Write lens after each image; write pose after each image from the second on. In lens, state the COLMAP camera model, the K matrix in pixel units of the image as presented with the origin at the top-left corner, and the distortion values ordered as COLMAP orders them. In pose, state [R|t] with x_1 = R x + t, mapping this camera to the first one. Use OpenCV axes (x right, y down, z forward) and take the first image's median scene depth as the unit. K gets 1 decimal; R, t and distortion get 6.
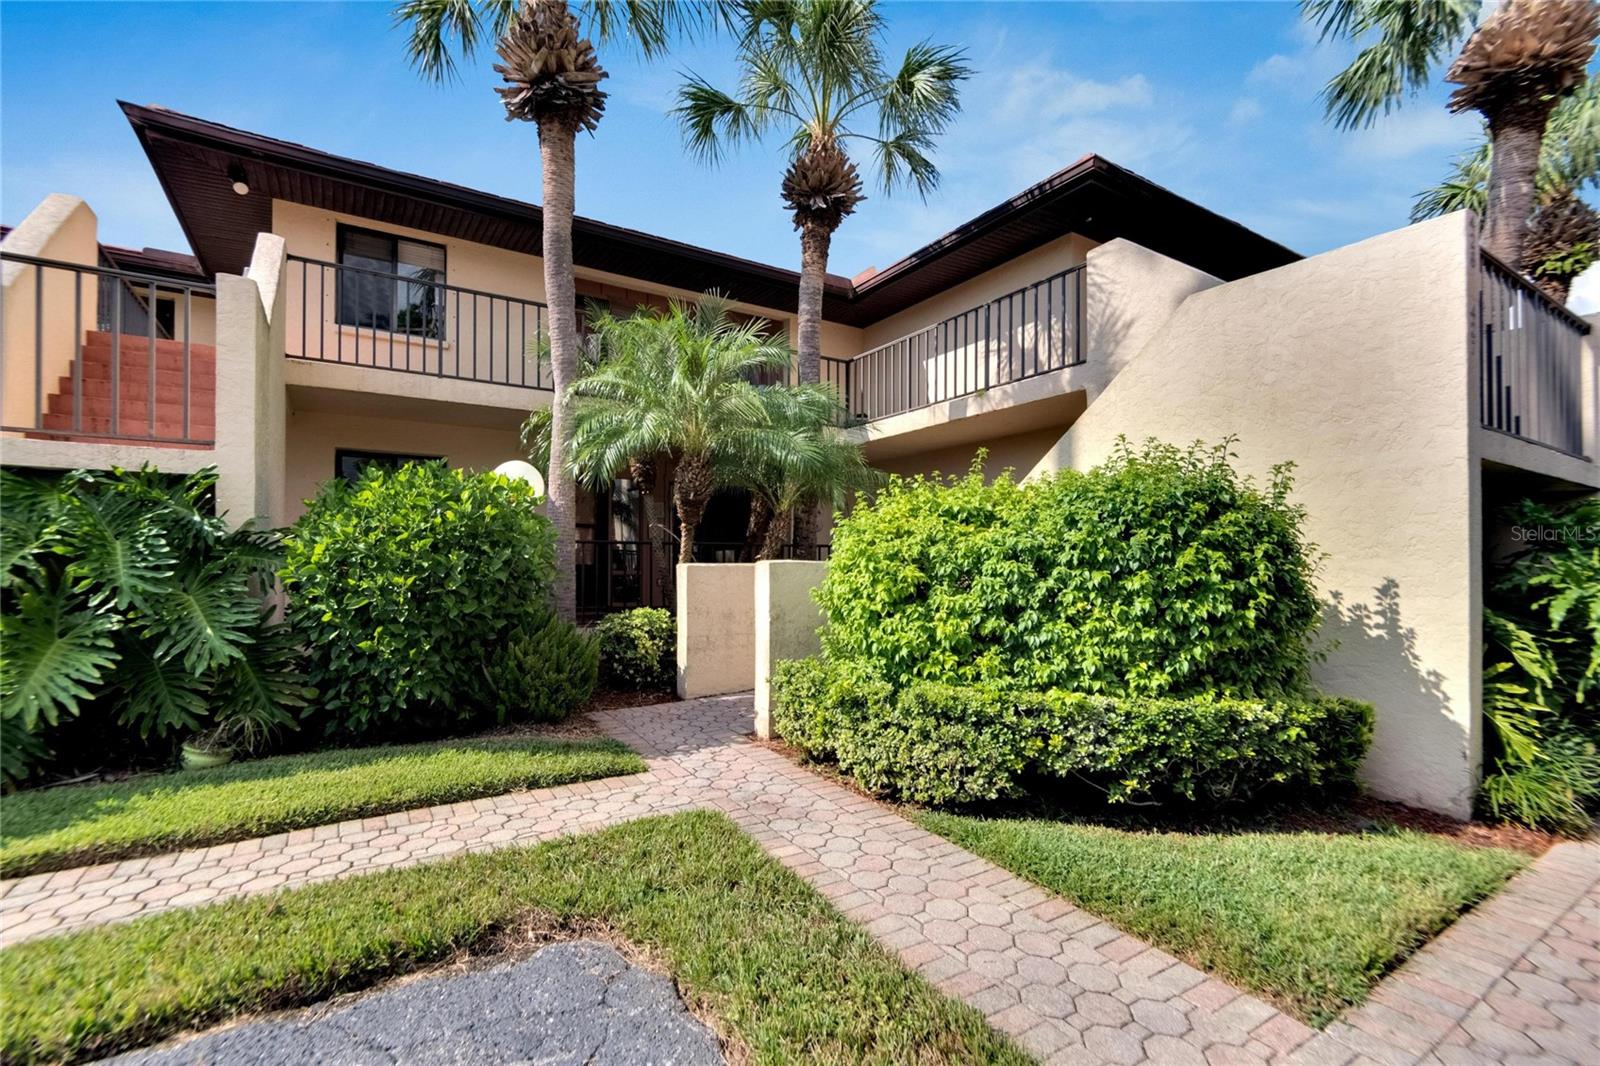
lens RADIAL K [[708.5, 0, 773.8], [0, 708.5, 559.8], [0, 0, 1]] dist [-0.001685, 0.001554]
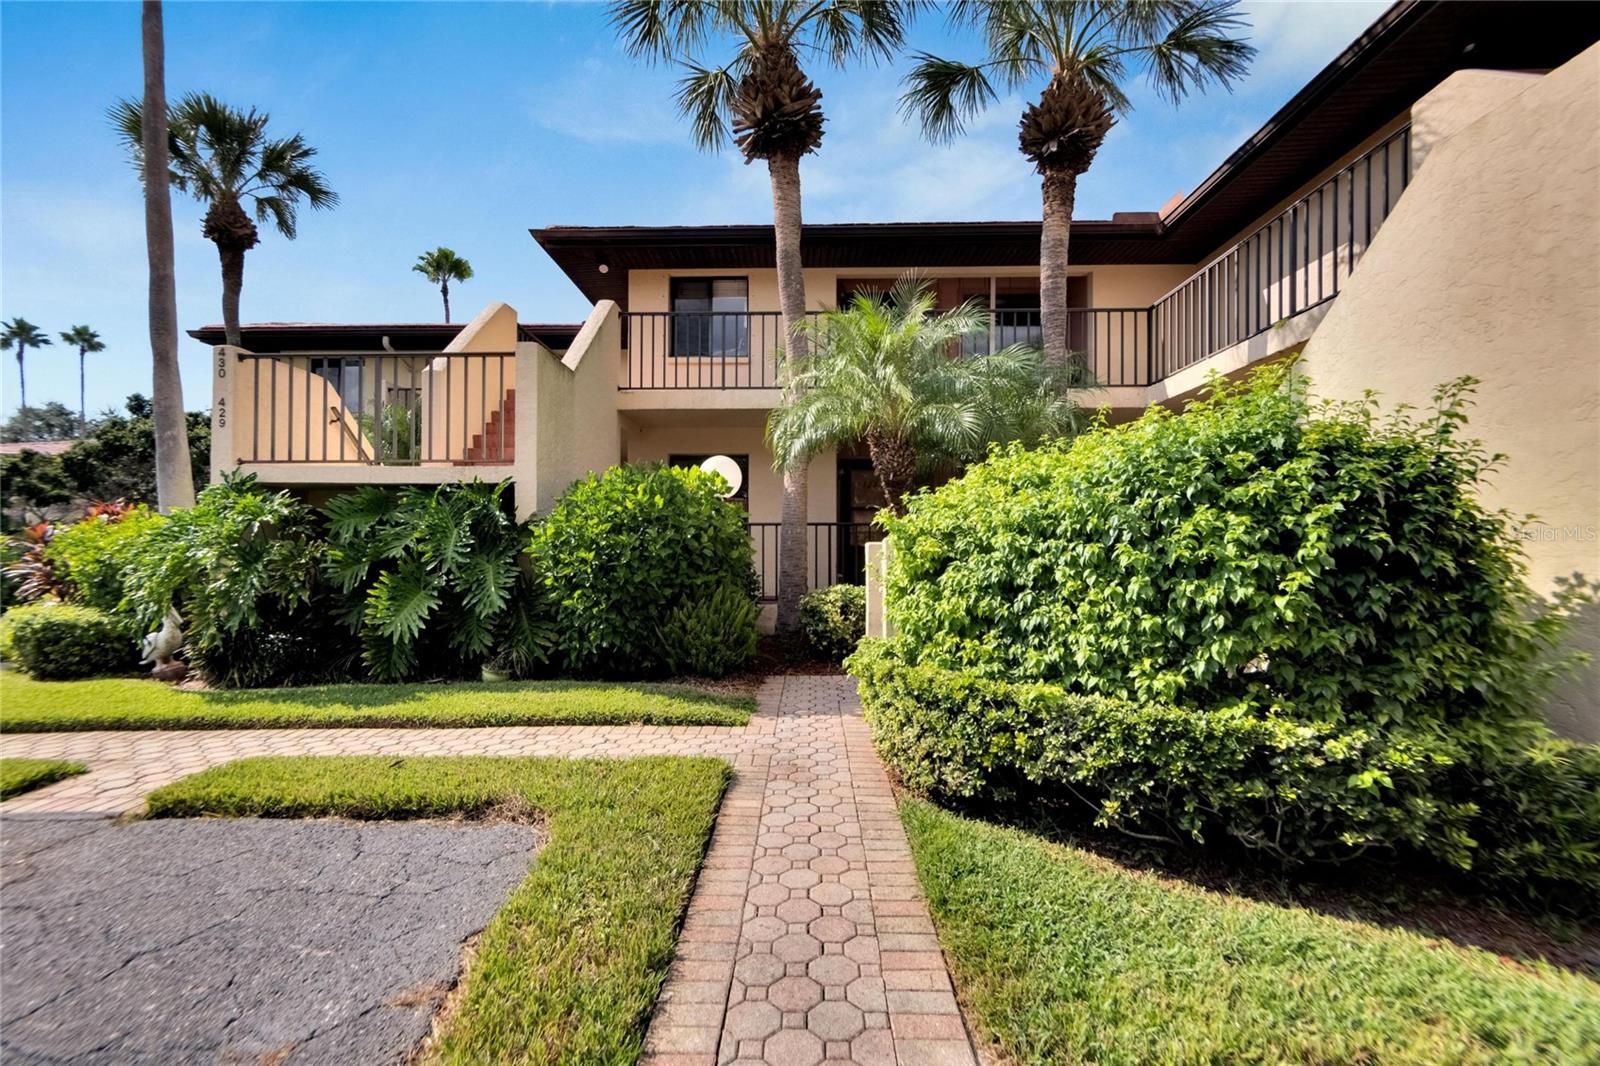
lens RADIAL K [[708.5, 0, 794.0], [0, 708.5, 542.9], [0, 0, 1]] dist [-0.001685, 0.001554]
pose [[0.842087, -0.007002, -0.539297, 0.561596], [0.006207, 0.999975, -0.003290, 0.014364], [0.539306, -0.000577, 0.842109, 0.107982]]
